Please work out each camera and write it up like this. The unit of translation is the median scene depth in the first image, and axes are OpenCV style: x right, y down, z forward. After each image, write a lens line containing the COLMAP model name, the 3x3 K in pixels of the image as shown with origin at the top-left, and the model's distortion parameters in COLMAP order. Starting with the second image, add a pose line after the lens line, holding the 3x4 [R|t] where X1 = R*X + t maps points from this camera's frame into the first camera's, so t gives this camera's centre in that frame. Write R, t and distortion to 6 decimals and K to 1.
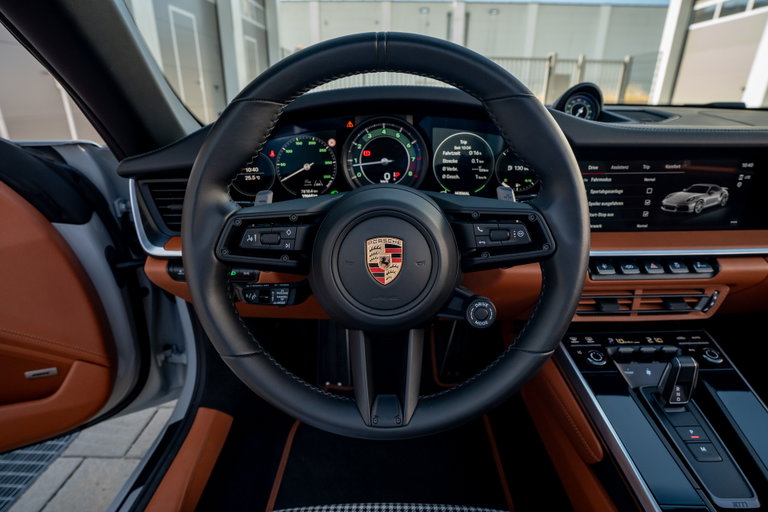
lens RADIAL K [[409.2, 0, 385.5], [0, 409.2, 255.8], [0, 0, 1]] dist [-0.040181, 0.015043]
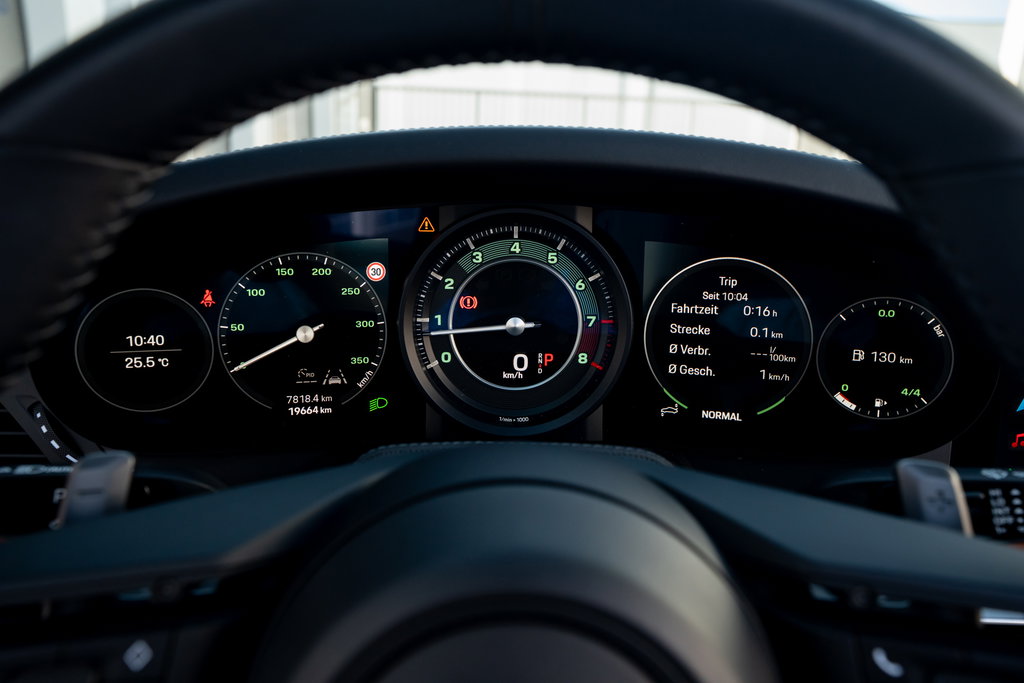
lens RADIAL K [[725.2, 0, 515.7], [0, 725.2, 347.0], [0, 0, 1]] dist [0.008434, -0.005683]
pose [[0.999530, 0.029072, 0.009740, -0.007736], [-0.027652, 0.991994, -0.123219, -0.130962], [-0.013244, 0.122891, 0.992332, 0.346786]]
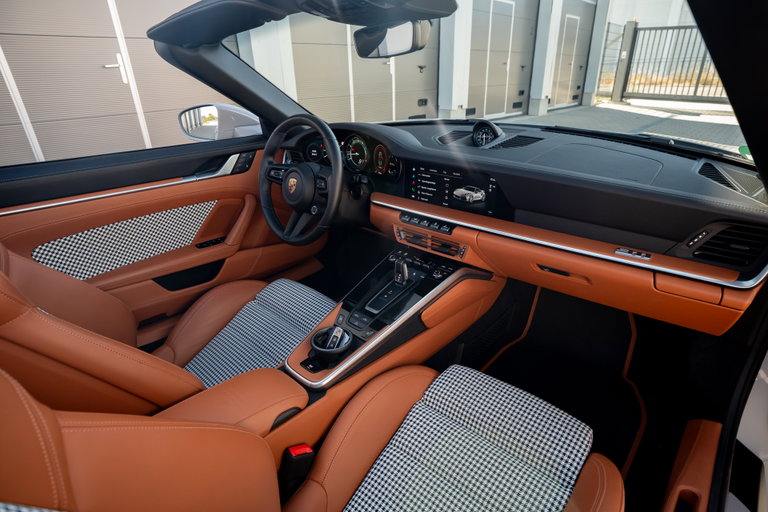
lens RADIAL K [[396.7, 0, 397.6], [0, 396.7, 246.7], [0, 0, 1]] dist [-0.027655, 0.001594]
pose [[0.744442, 0.259531, -0.615183, 1.678808], [-0.229540, 0.964685, 0.129208, -0.071196], [0.626991, 0.045021, 0.777724, -0.558414]]
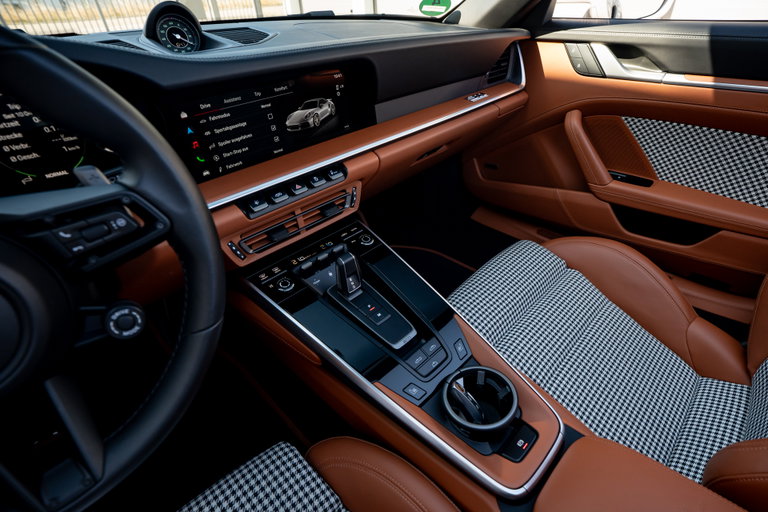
lens RADIAL K [[389.2, 0, 421.8], [0, 389.2, 267.6], [0, 0, 1]] dist [-0.060376, 0.019024]
pose [[0.668728, -0.441902, 0.597935, 0.153271], [0.284596, 0.895098, 0.343228, -0.039330], [-0.686883, -0.059356, 0.724340, -0.006189]]
